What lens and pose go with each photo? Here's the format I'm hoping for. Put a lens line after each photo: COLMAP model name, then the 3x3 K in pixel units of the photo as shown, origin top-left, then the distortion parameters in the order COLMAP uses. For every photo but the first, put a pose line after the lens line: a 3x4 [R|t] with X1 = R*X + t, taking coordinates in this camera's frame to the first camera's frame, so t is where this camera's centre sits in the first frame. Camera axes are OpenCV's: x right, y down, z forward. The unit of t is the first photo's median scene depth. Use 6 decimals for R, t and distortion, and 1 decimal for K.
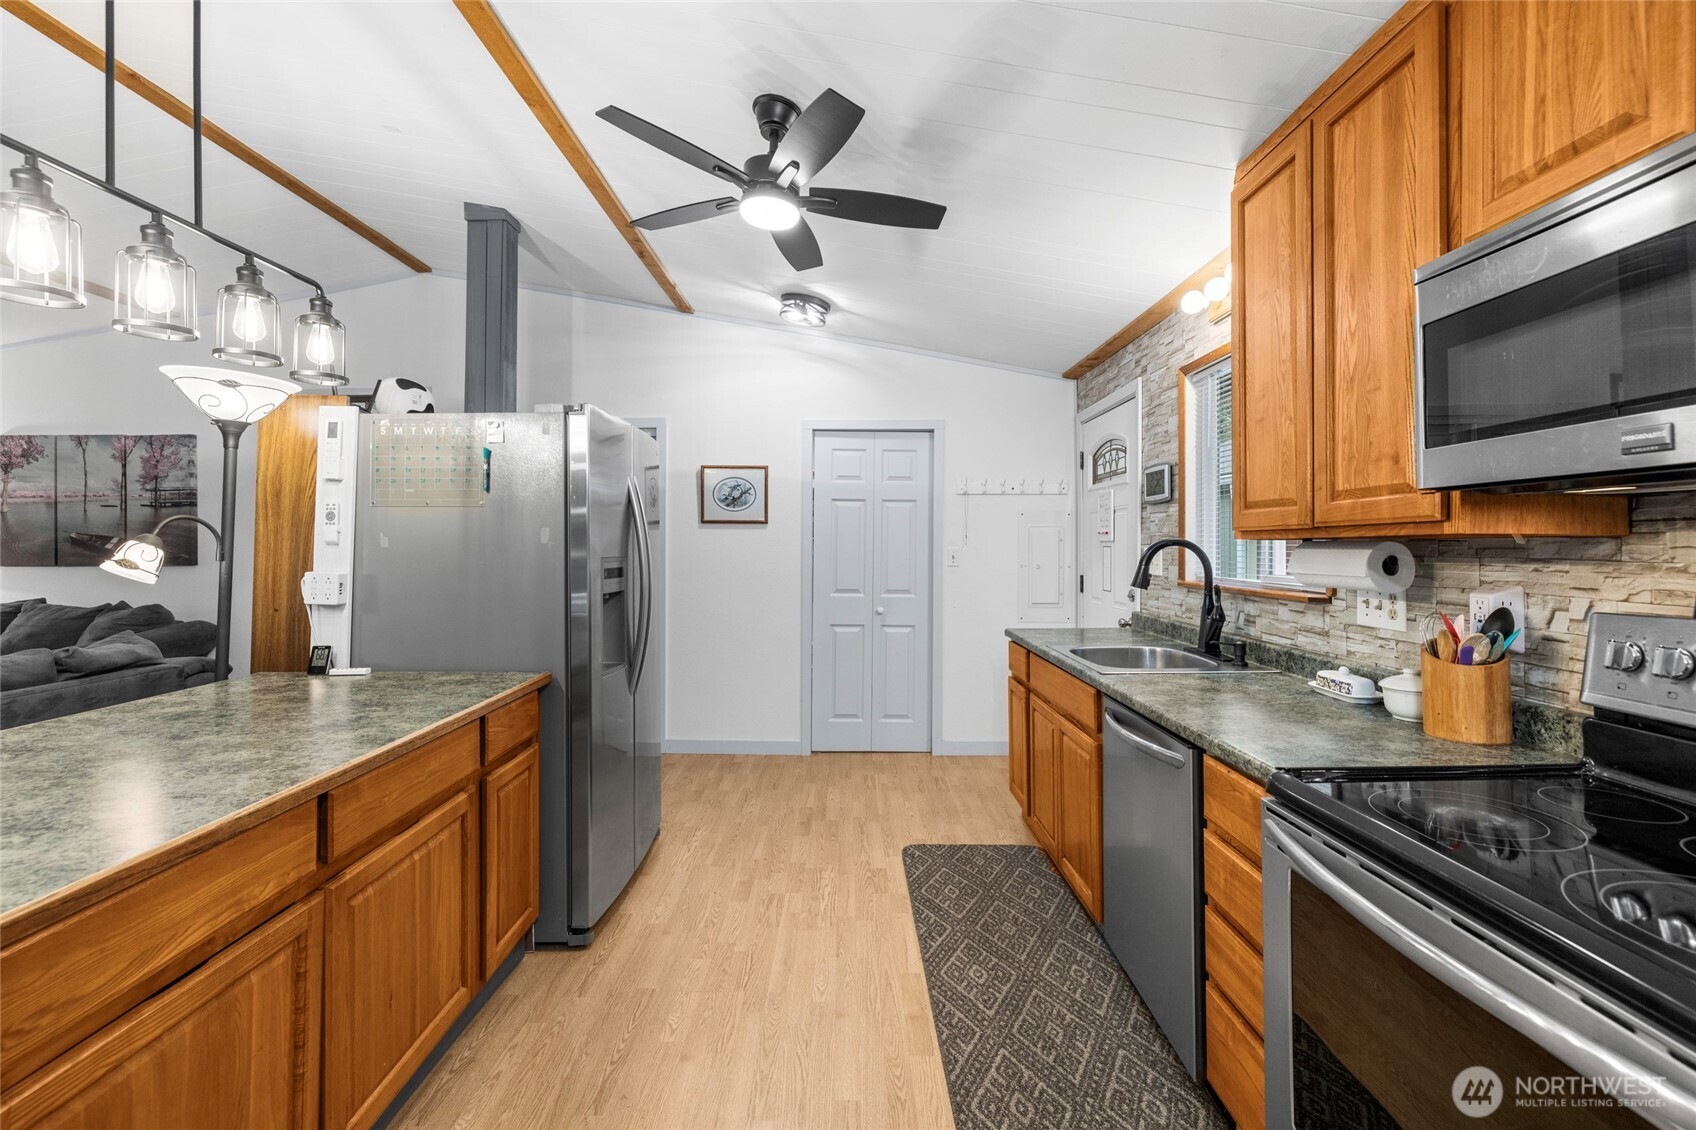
lens RADIAL K [[713.0, 0, 838.1], [0, 713.0, 541.1], [0, 0, 1]] dist [-0.002861, 0.001197]
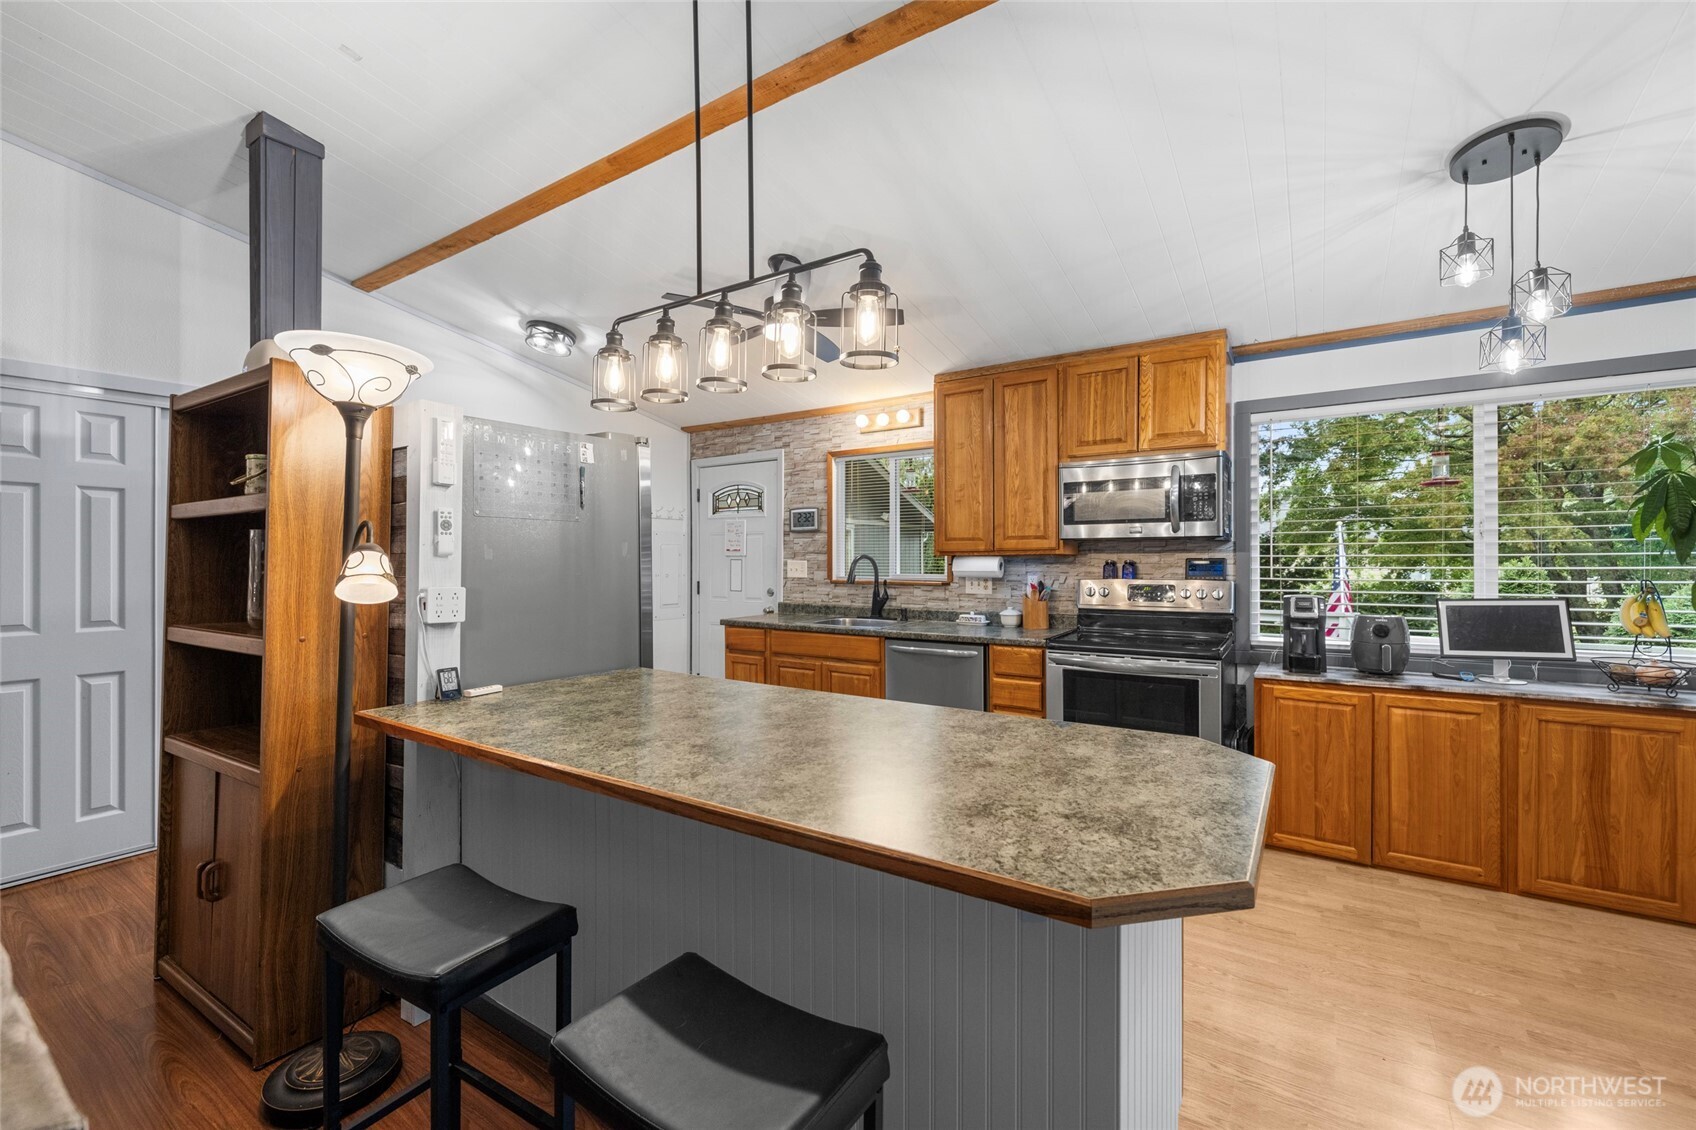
lens RADIAL K [[713.0, 0, 832.6], [0, 713.0, 563.9], [0, 0, 1]] dist [-0.002861, 0.001197]
pose [[0.558387, -0.005616, 0.829561, -1.178473], [-0.003730, 0.999950, 0.009280, 0.003901], [-0.829572, -0.008276, 0.558338, 0.080431]]
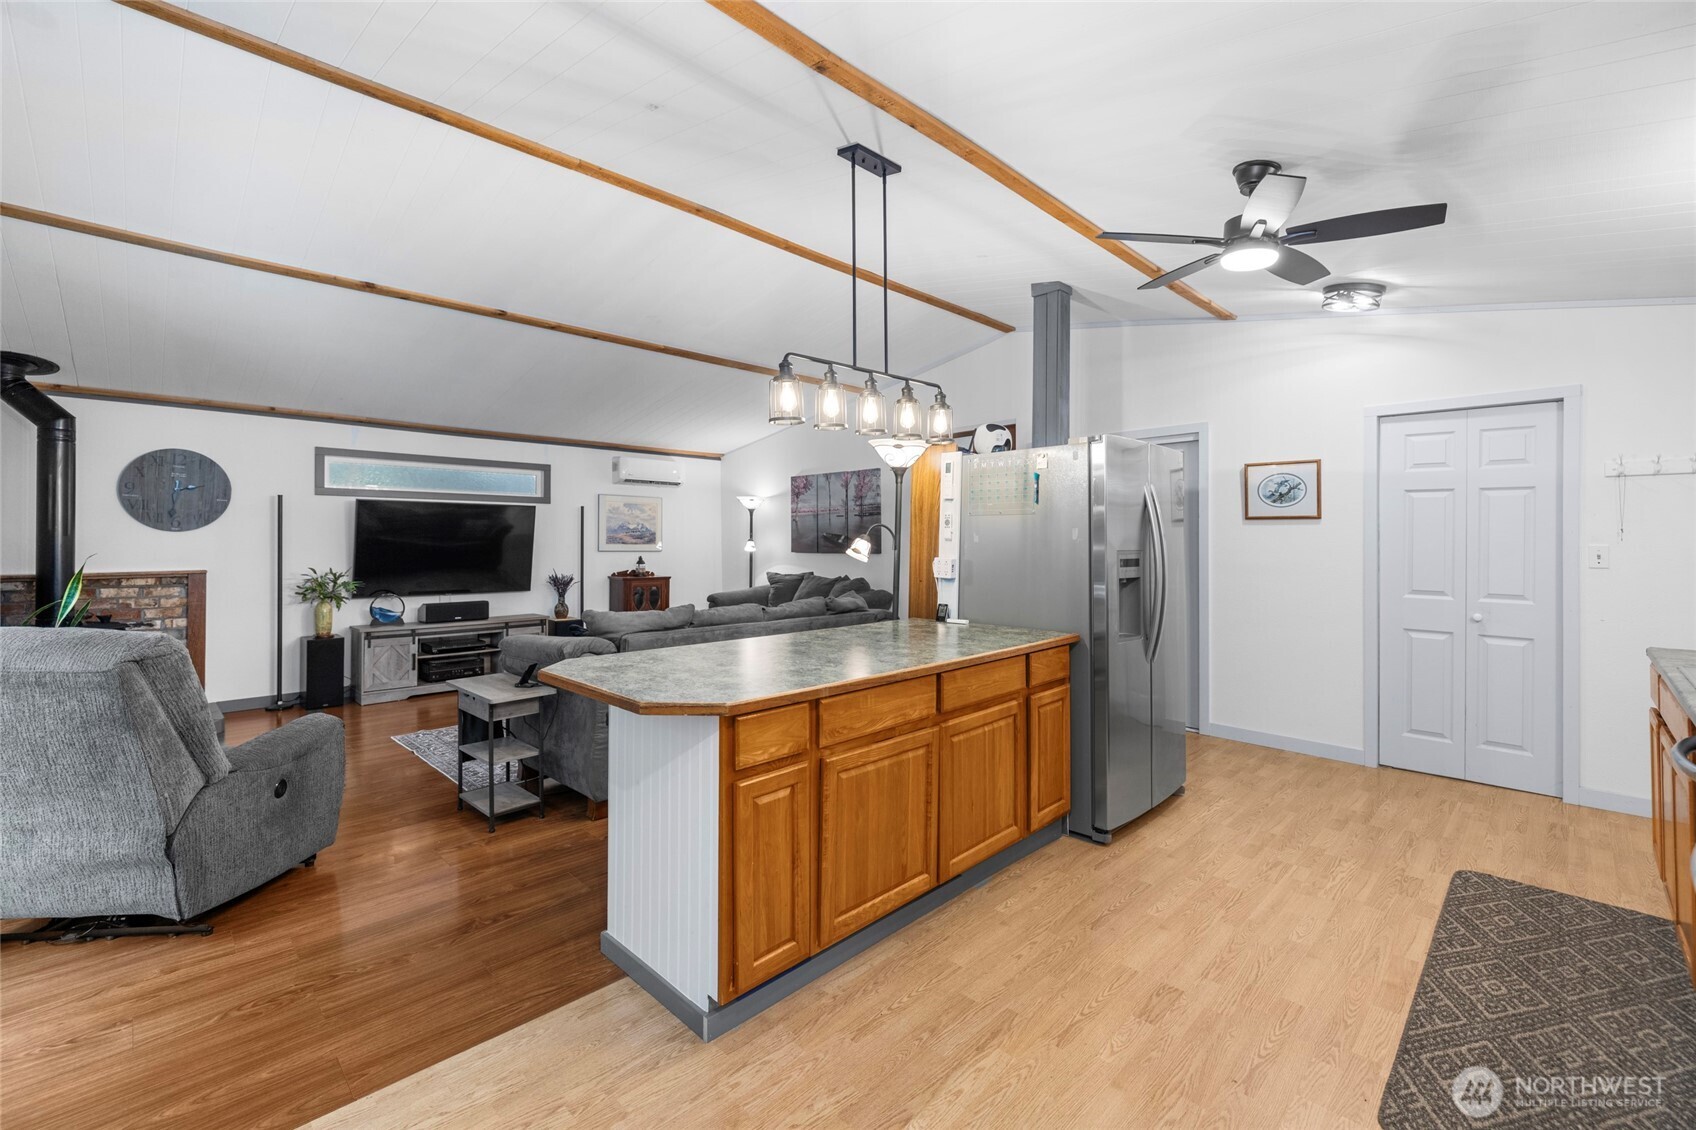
lens RADIAL K [[713.0, 0, 841.5], [0, 713.0, 535.2], [0, 0, 1]] dist [-0.002861, 0.001197]
pose [[0.709338, -0.003535, -0.704859, 0.236023], [0.002732, 0.999994, -0.002266, -0.003521], [0.704863, -0.000318, 0.709344, -0.287739]]
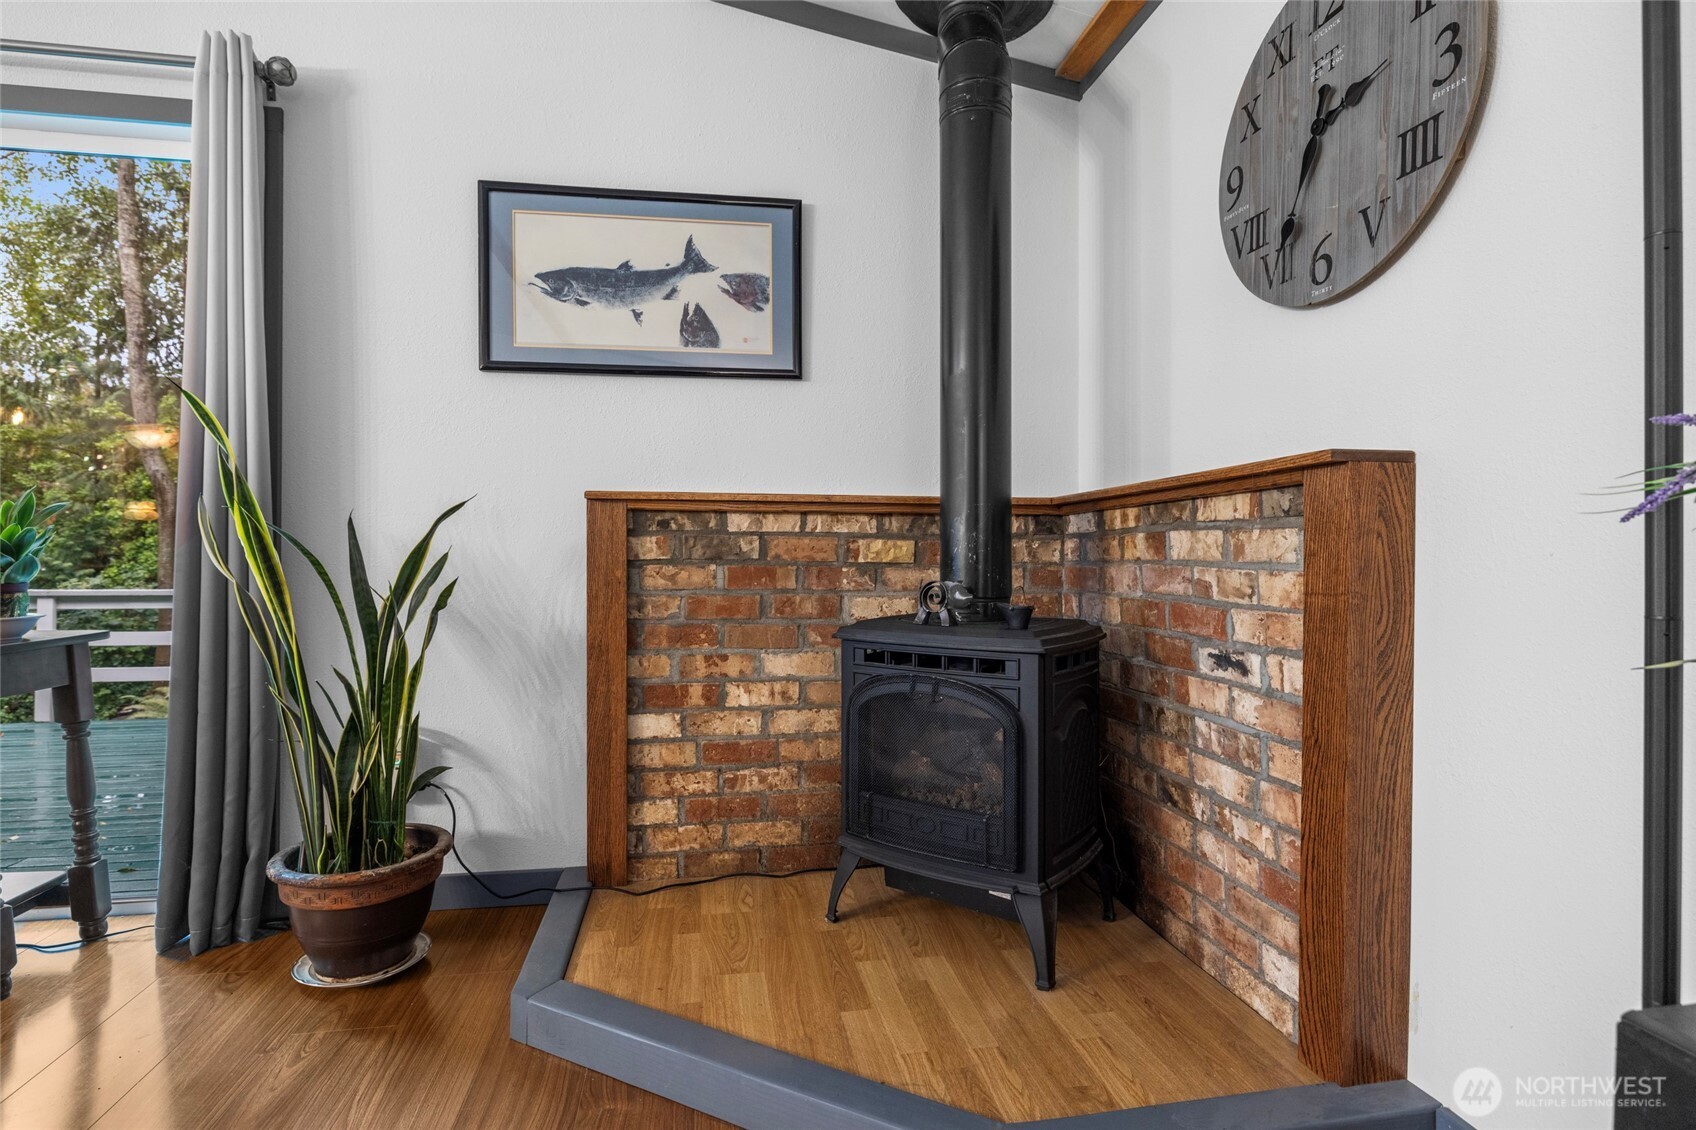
lens RADIAL K [[837.0, 0, 837.8], [0, 837.0, 555.8], [0, 0, 1]] dist [-0.011437, 0.001230]
pose [[-0.984889, 0.005705, -0.173094, -2.425068], [0.006244, 0.999977, -0.002569, 0.172180], [0.173075, -0.003611, -0.984902, 0.406640]]
